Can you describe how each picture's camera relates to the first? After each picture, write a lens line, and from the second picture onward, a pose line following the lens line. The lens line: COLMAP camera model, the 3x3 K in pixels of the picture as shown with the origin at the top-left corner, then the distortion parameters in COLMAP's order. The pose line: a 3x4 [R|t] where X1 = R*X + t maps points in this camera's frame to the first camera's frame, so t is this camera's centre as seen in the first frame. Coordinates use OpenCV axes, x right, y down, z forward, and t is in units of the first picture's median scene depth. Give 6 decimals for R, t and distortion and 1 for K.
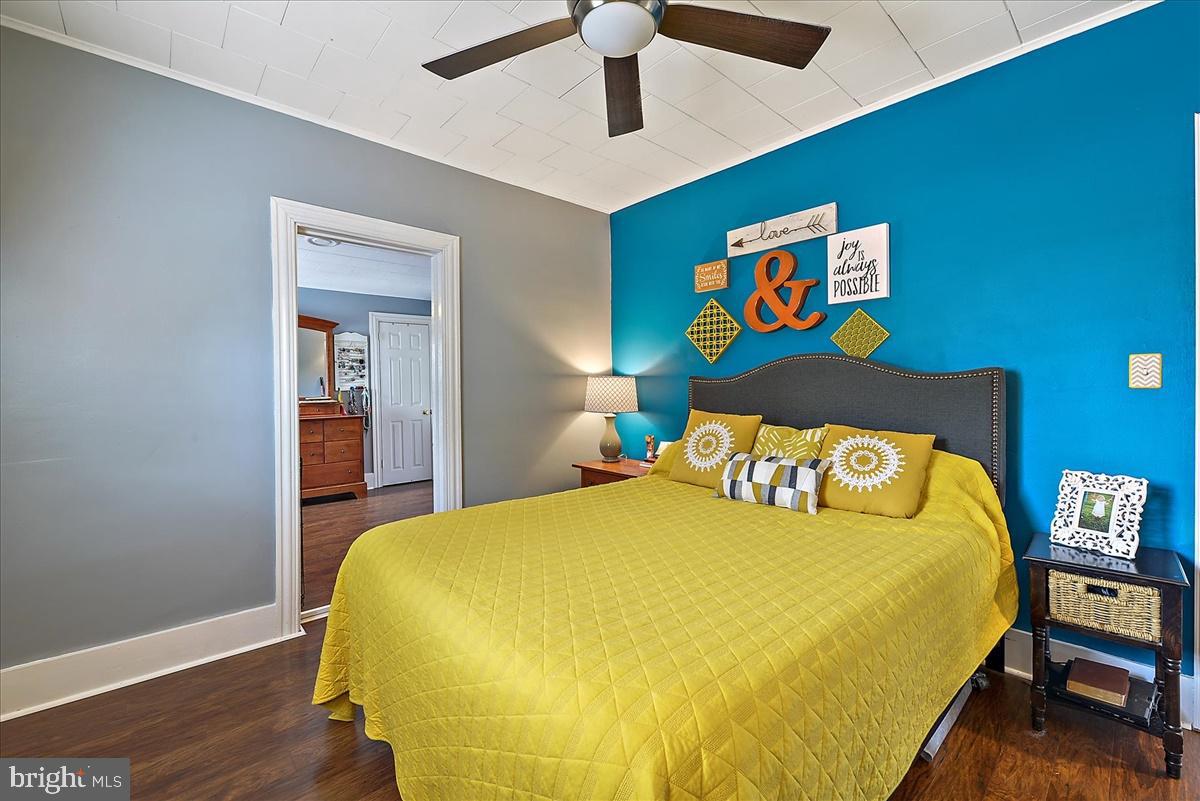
lens RADIAL K [[498.2, 0, 601.2], [0, 498.2, 393.7], [0, 0, 1]] dist [-0.002679, -0.000212]
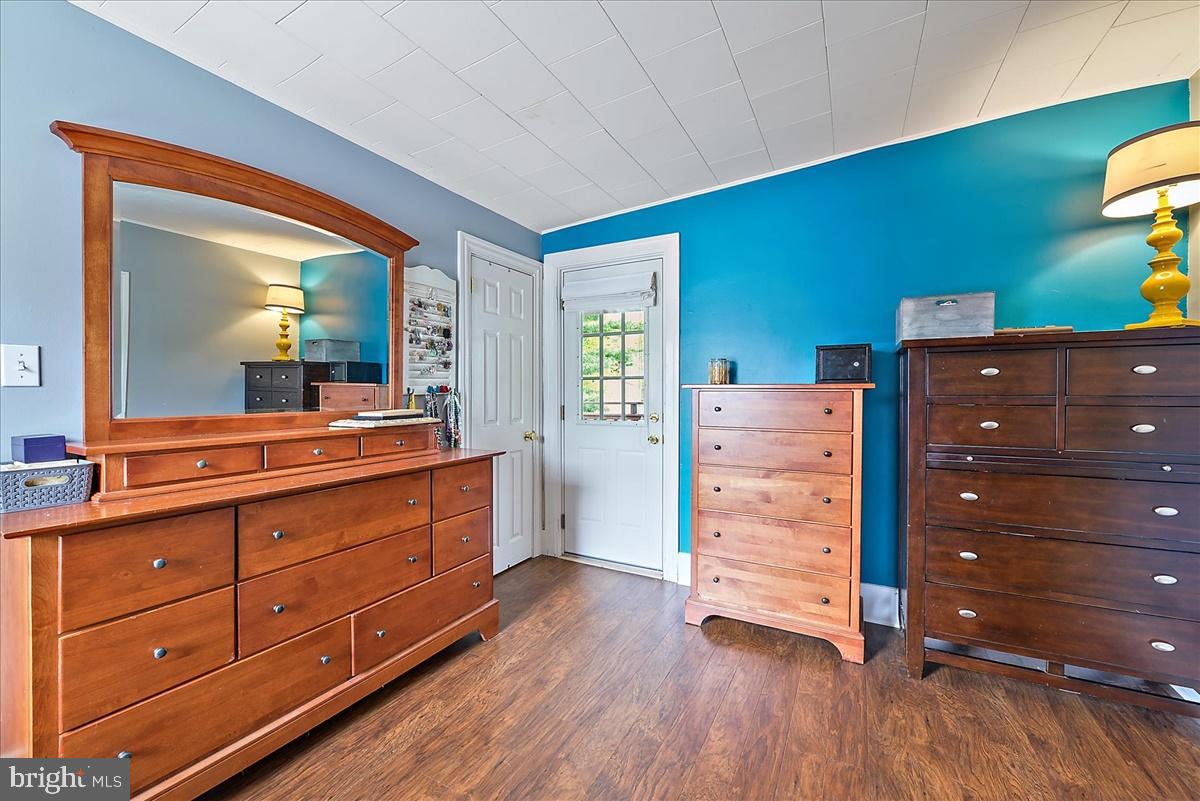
lens RADIAL K [[477.8, 0, 597.4], [0, 477.8, 400.1], [0, 0, 1]] dist [-0.006525, 0.000093]
pose [[0.944573, 0.000886, 0.328299, -0.493994], [-0.000547, 0.999999, -0.001127, -0.001017], [-0.328300, 0.000885, 0.944573, 0.529524]]
